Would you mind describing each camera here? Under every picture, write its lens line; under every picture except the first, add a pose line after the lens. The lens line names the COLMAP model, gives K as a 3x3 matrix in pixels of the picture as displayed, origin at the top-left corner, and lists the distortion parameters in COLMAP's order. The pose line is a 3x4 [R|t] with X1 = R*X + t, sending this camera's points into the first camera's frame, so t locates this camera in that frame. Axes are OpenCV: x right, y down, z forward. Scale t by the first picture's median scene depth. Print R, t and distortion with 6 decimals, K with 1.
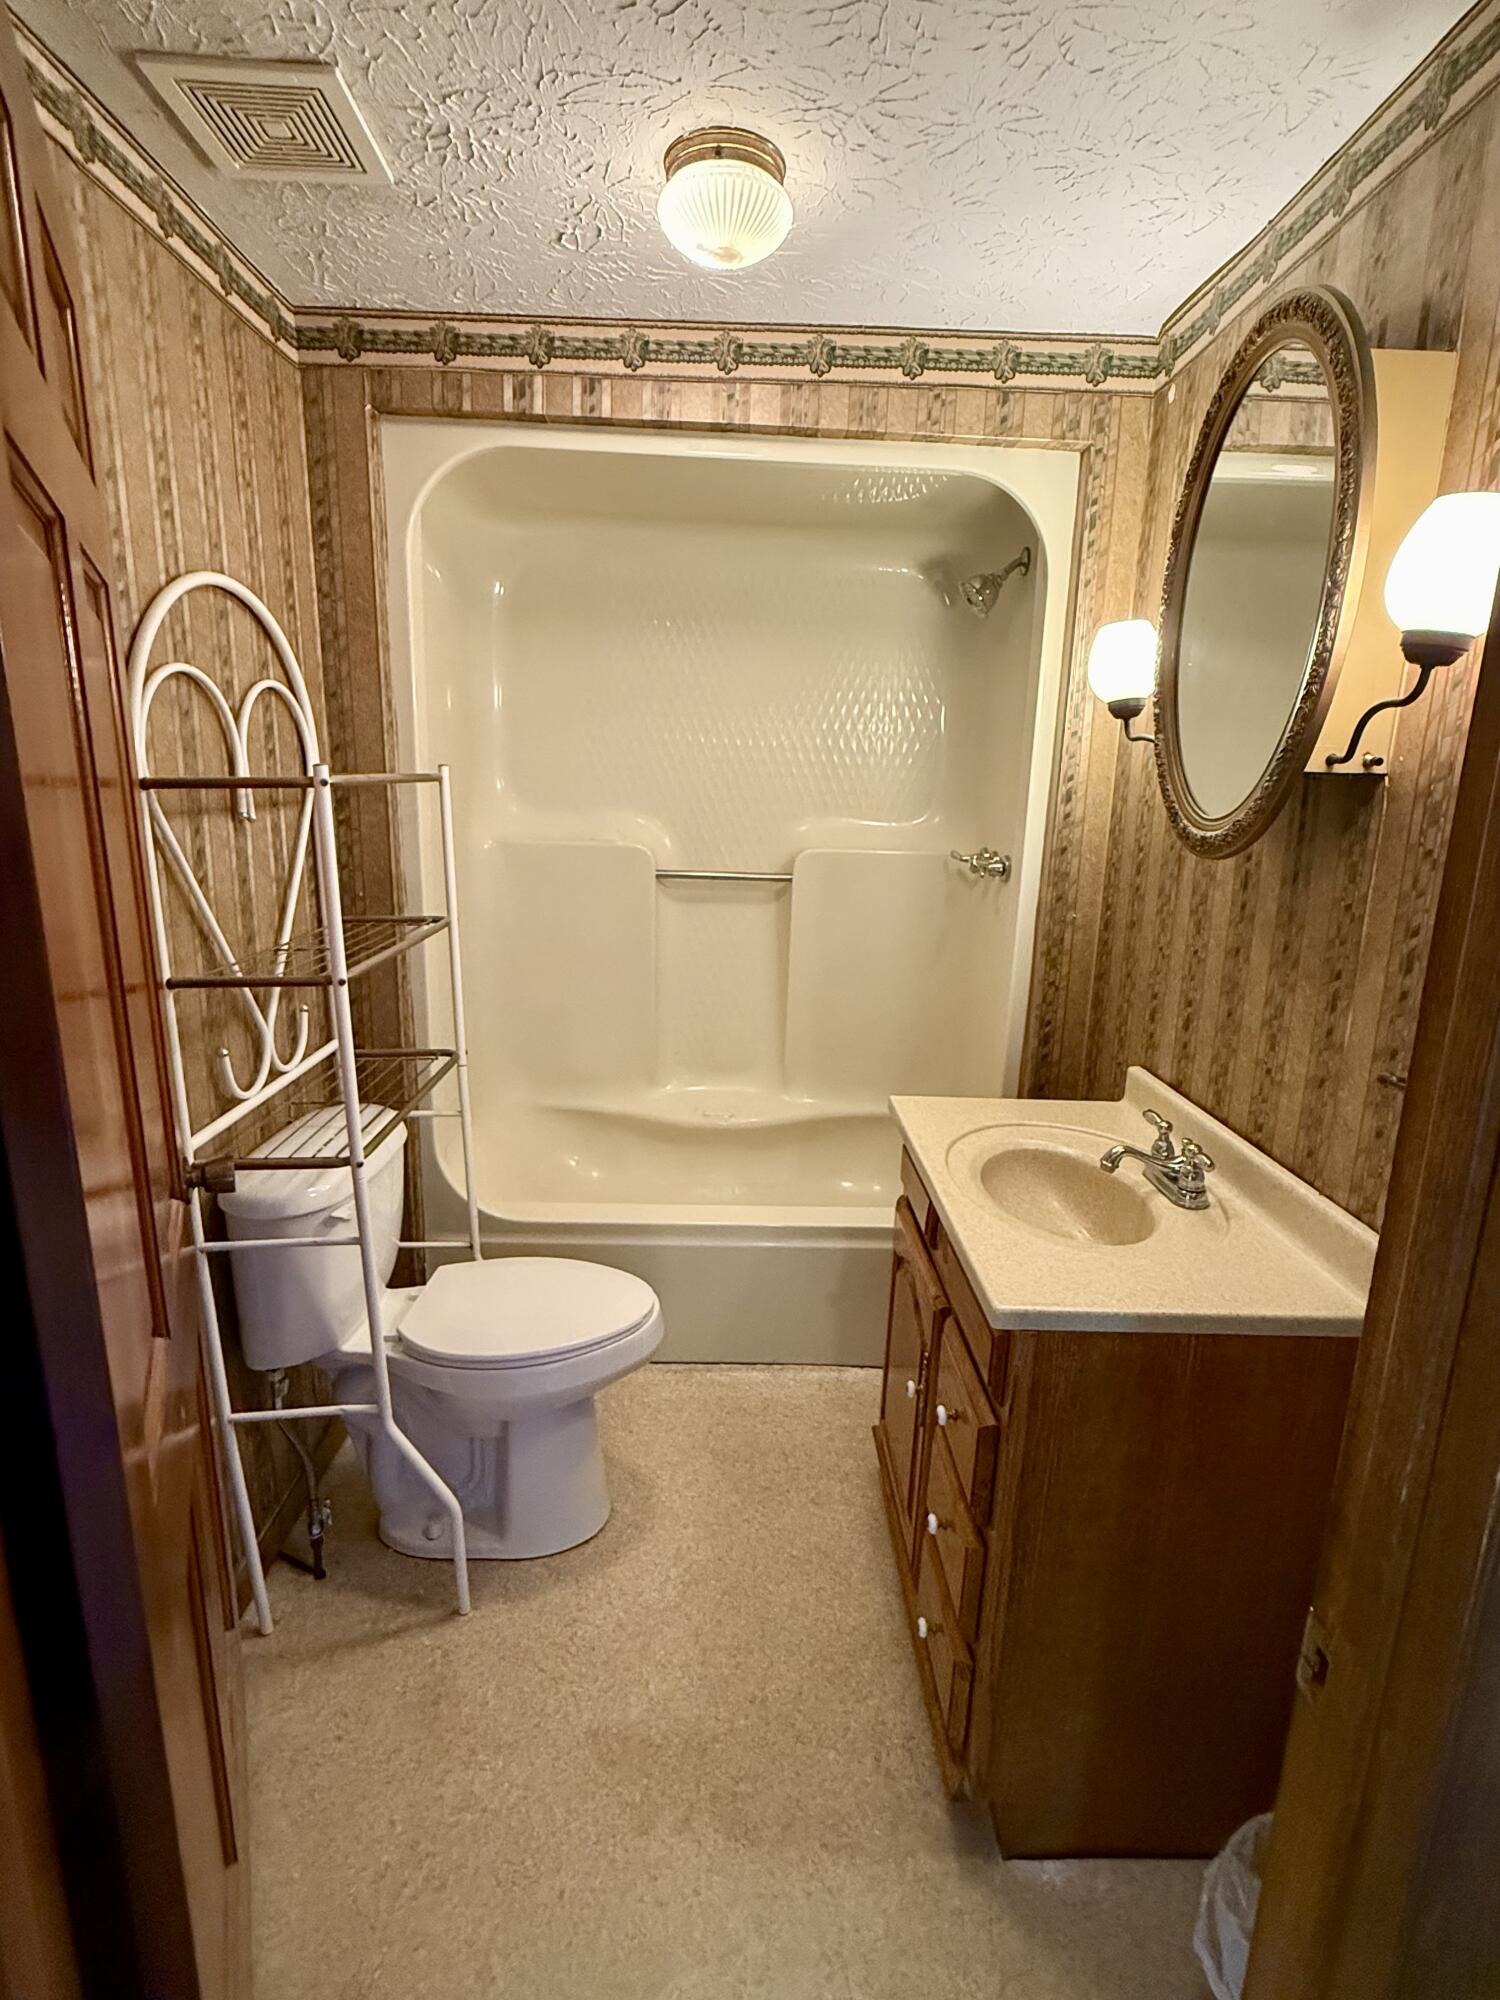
lens RADIAL K [[965.9, 0, 751.2], [0, 965.9, 1002.2], [0, 0, 1]] dist [-0.002049, -0.000688]
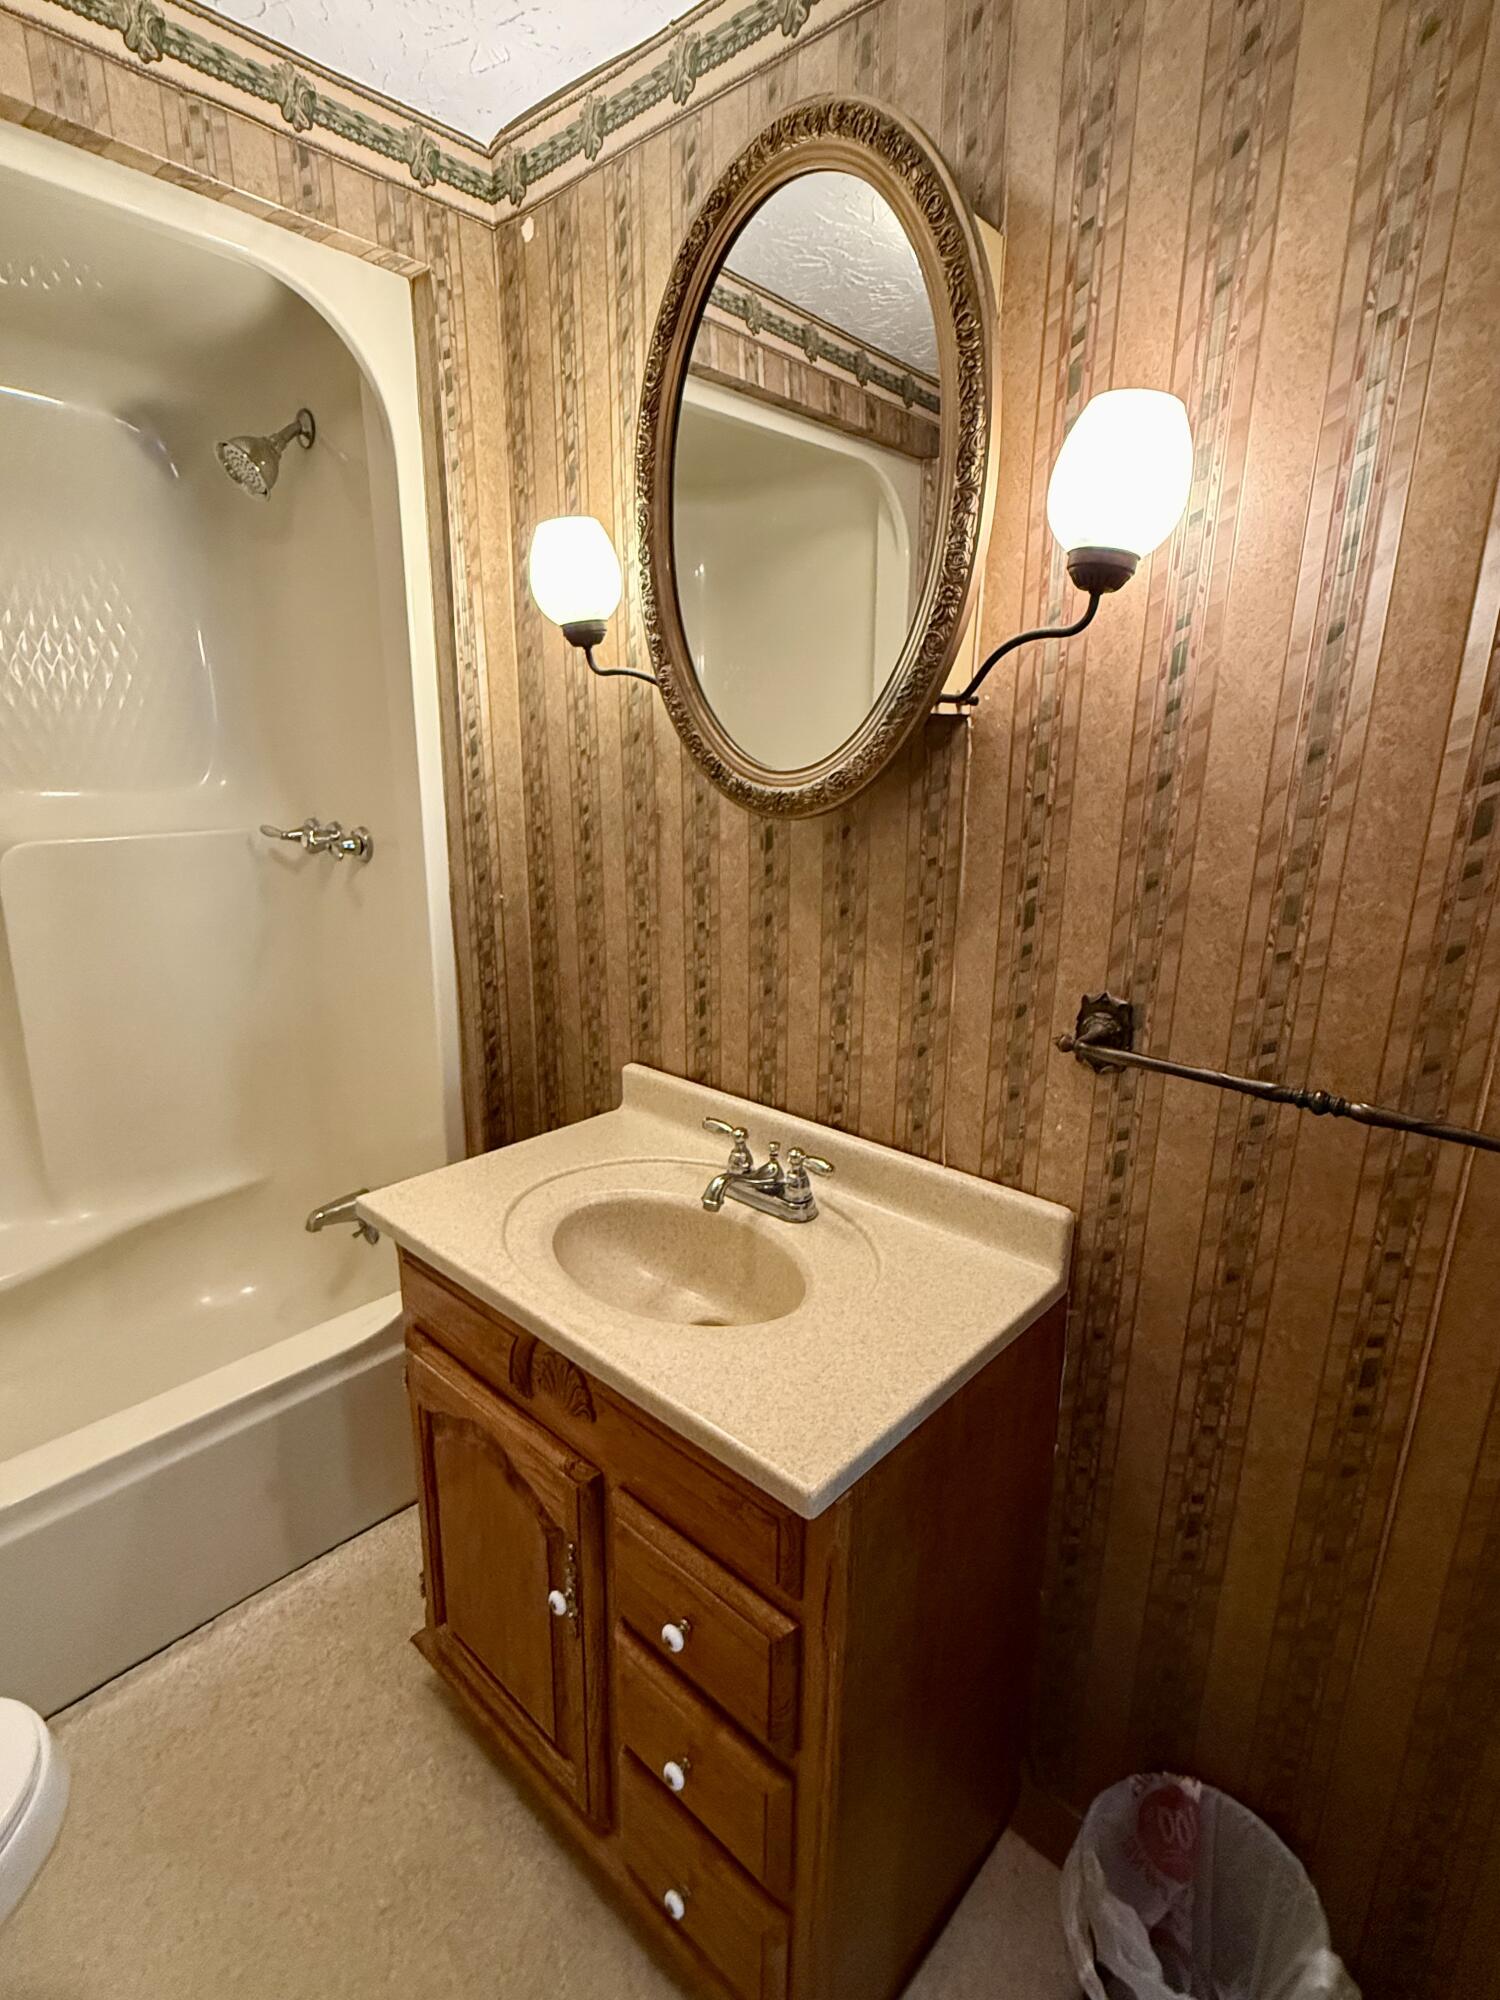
lens RADIAL K [[965.9, 0, 754.4], [0, 965.9, 991.2], [0, 0, 1]] dist [-0.002049, -0.000688]
pose [[0.681955, -0.208468, 0.701055, -0.121471], [0.177688, 0.977025, 0.117685, -0.084272], [-0.709482, 0.044313, 0.703329, 0.347312]]
